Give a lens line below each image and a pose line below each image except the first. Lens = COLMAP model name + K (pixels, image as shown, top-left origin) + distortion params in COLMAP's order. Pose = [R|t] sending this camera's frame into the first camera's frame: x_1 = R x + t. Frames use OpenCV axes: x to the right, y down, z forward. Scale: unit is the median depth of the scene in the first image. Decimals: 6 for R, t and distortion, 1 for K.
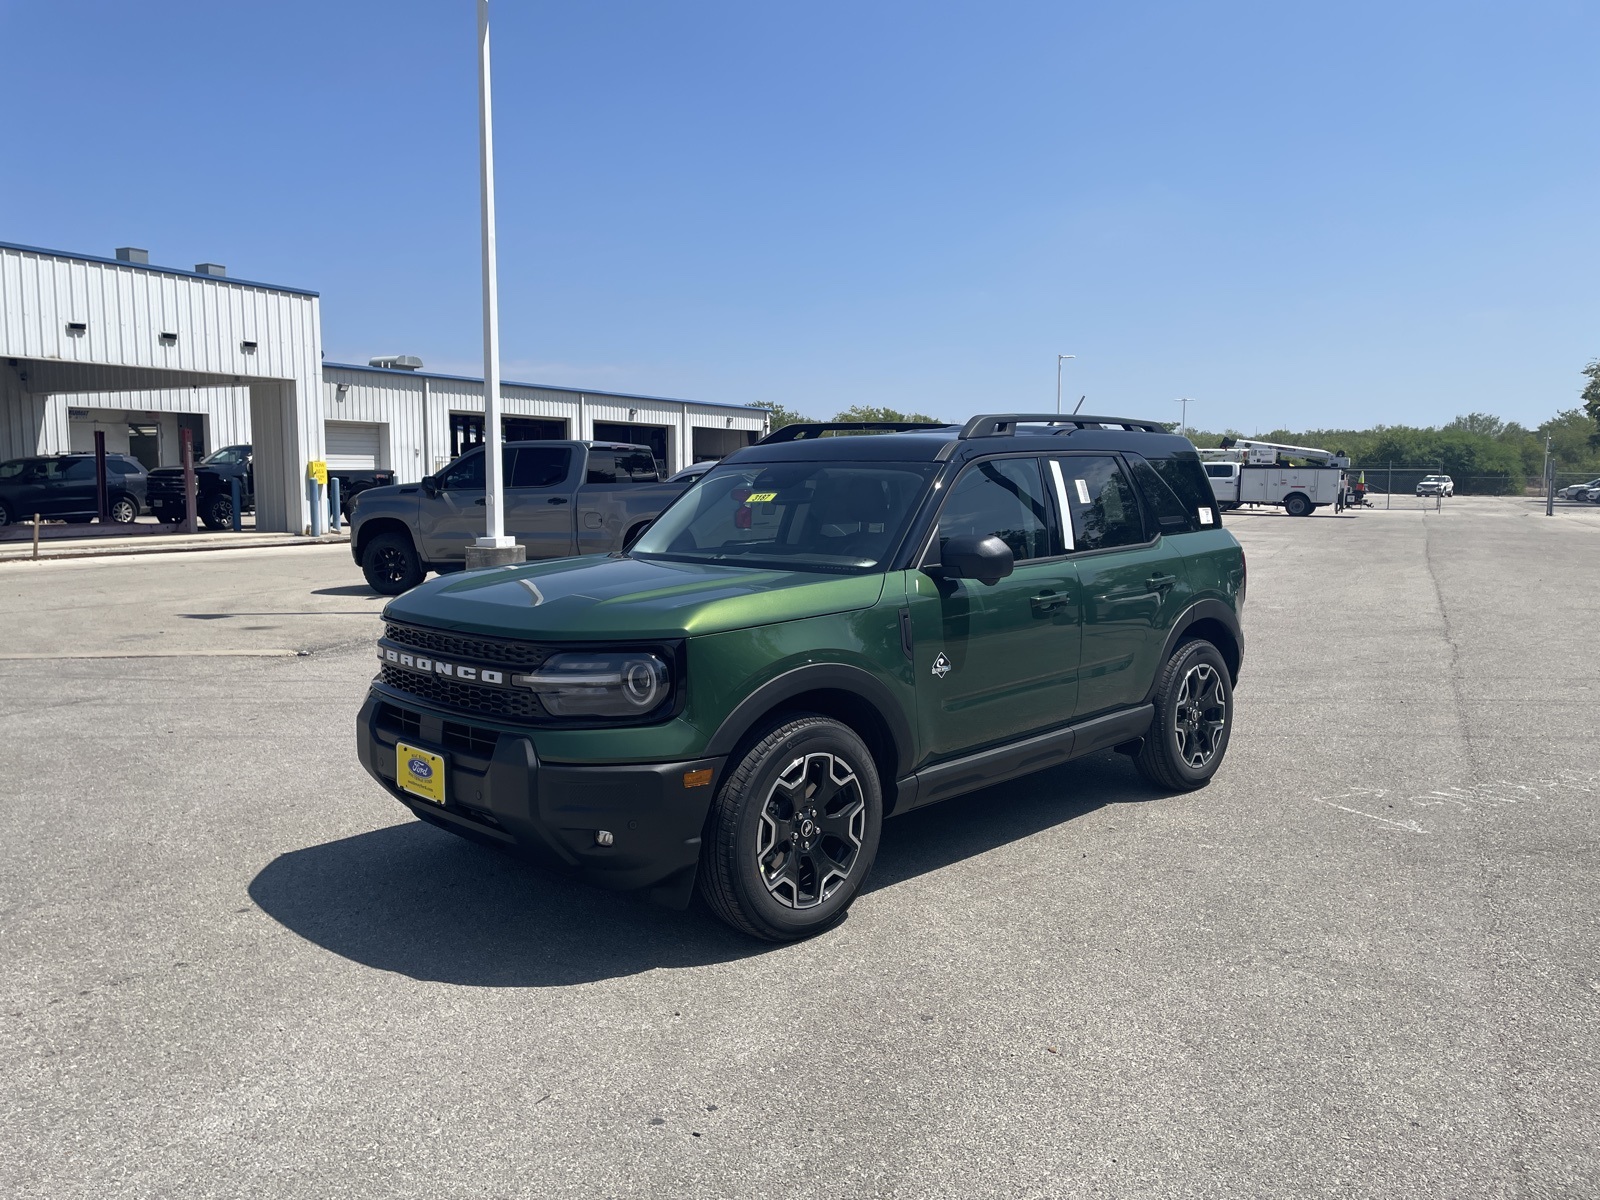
lens RADIAL K [[1341.3, 0, 774.3], [0, 1341.3, 566.8], [0, 0, 1]] dist [0.049249, -0.047422]
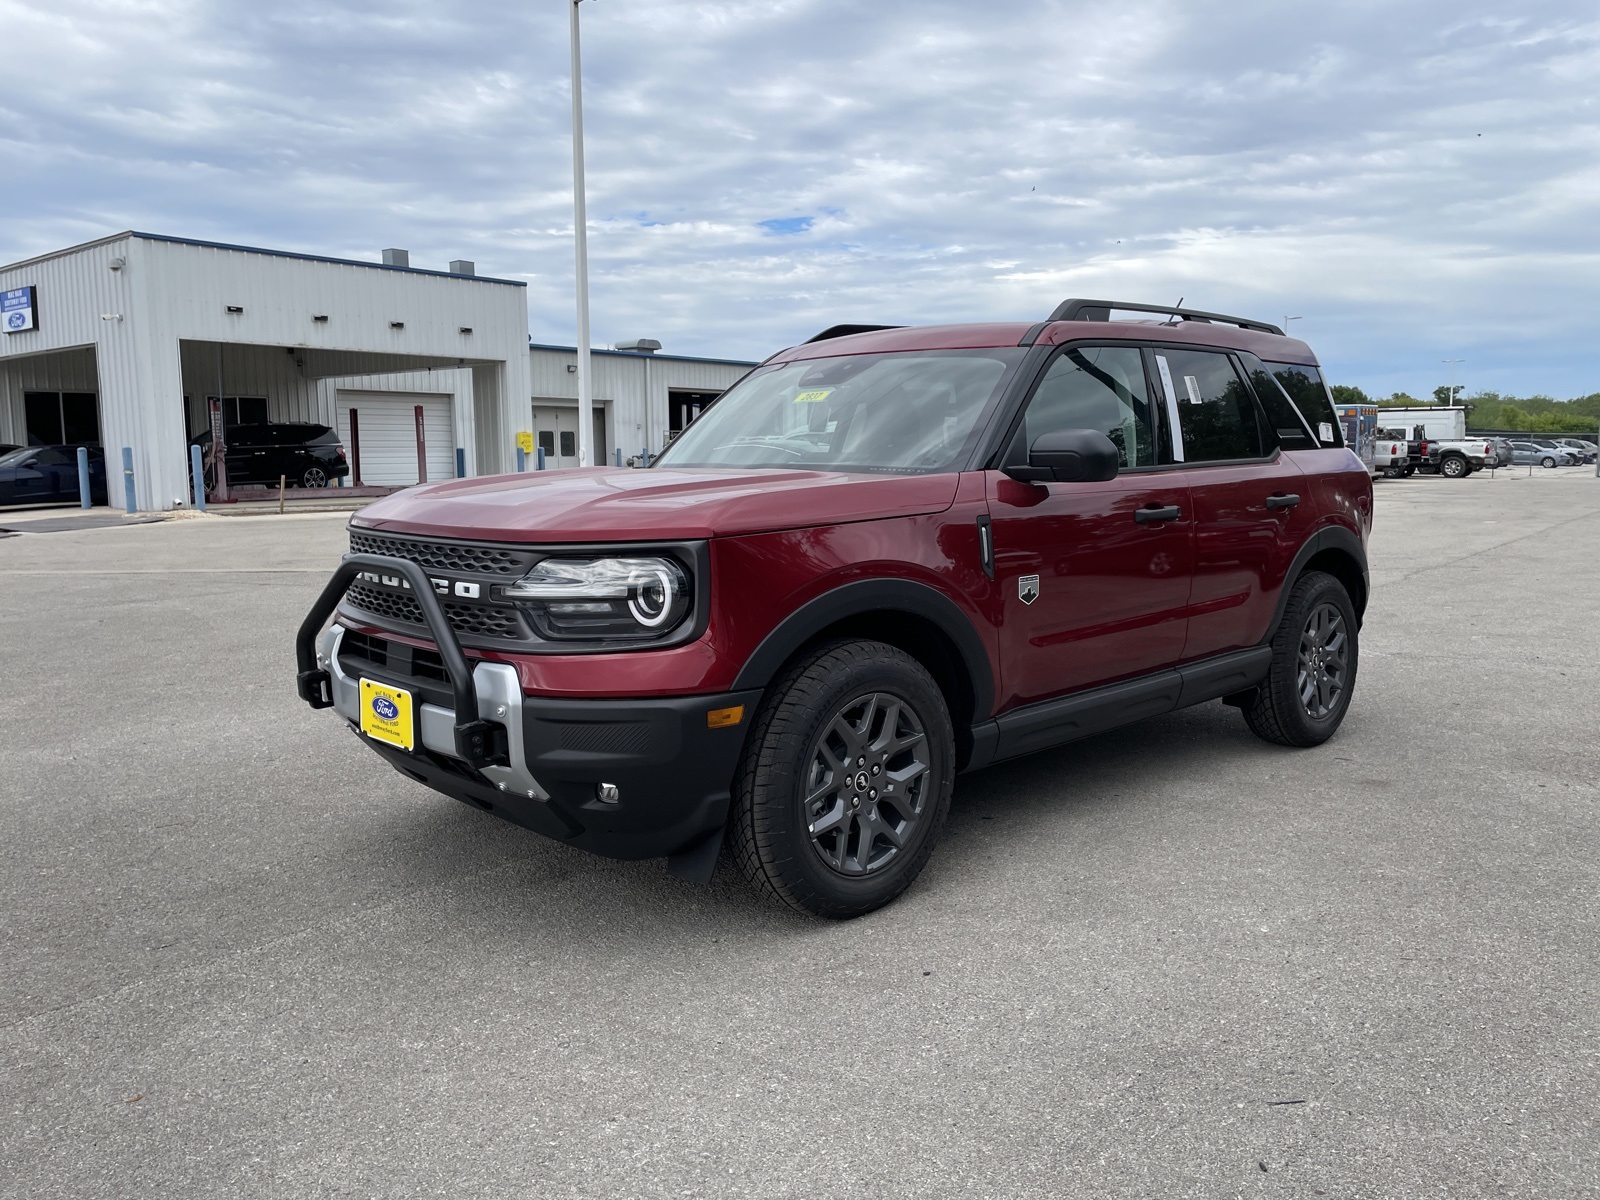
lens RADIAL K [[1341.3, 0, 807.2], [0, 1341.3, 589.6], [0, 0, 1]] dist [0.049249, -0.047422]
pose [[0.999835, 0.001074, -0.018136, 0.004802], [-0.000454, 0.999417, 0.034147, 0.051165], [0.018163, -0.034133, 0.999252, 0.197689]]
